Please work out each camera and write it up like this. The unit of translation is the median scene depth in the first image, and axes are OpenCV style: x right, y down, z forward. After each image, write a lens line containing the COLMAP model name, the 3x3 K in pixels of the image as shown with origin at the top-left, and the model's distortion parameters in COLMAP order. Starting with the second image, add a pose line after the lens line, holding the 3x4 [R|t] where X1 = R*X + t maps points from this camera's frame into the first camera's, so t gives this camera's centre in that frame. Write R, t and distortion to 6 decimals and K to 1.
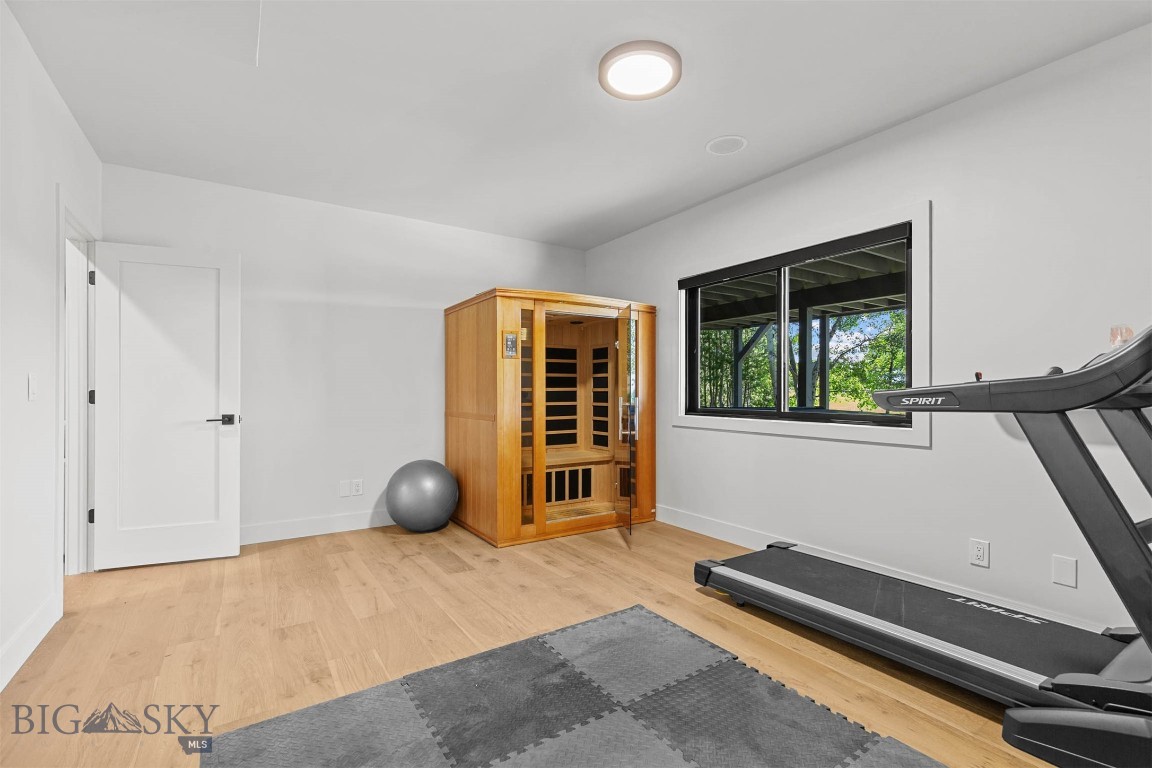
lens RADIAL K [[519.5, 0, 582.7], [0, 519.5, 385.9], [0, 0, 1]] dist [0.005576, -0.001081]
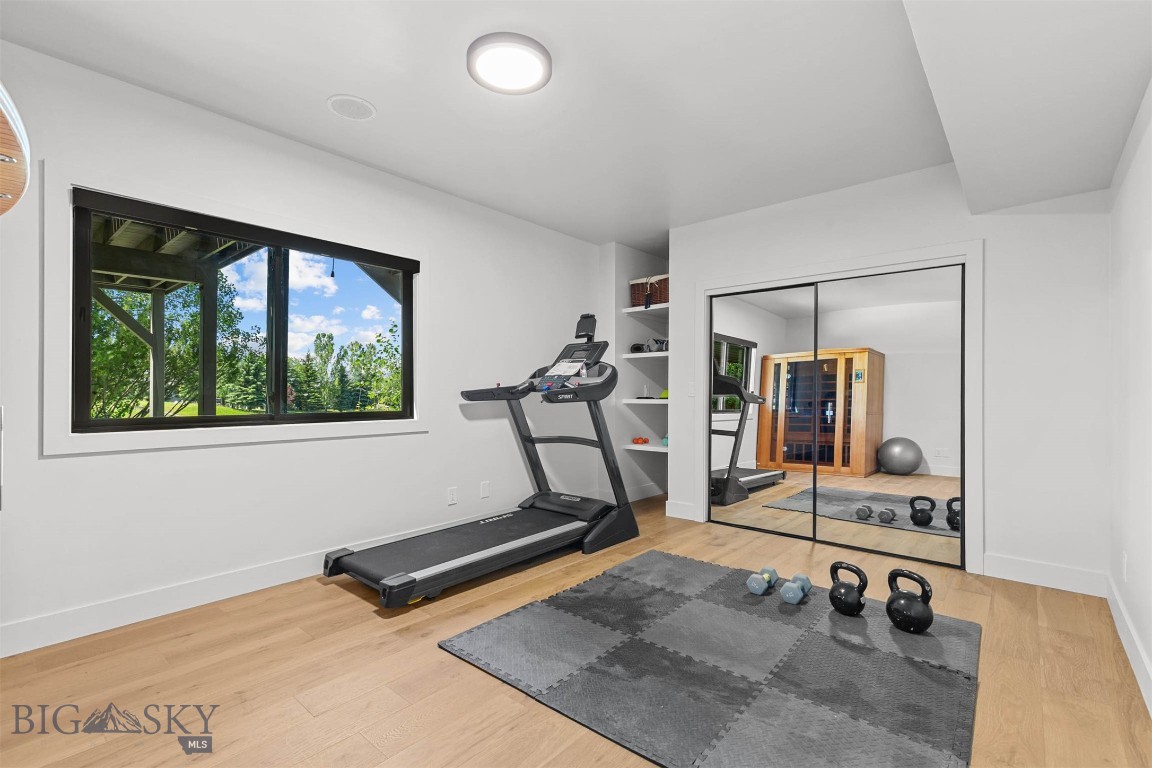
lens RADIAL K [[519.5, 0, 583.8], [0, 519.5, 392.7], [0, 0, 1]] dist [0.005576, -0.001081]
pose [[-0.279533, -0.003597, 0.960129, -0.956149], [-0.011691, 0.999932, 0.000342, 0.018445], [-0.960065, -0.011129, -0.279556, 1.273851]]
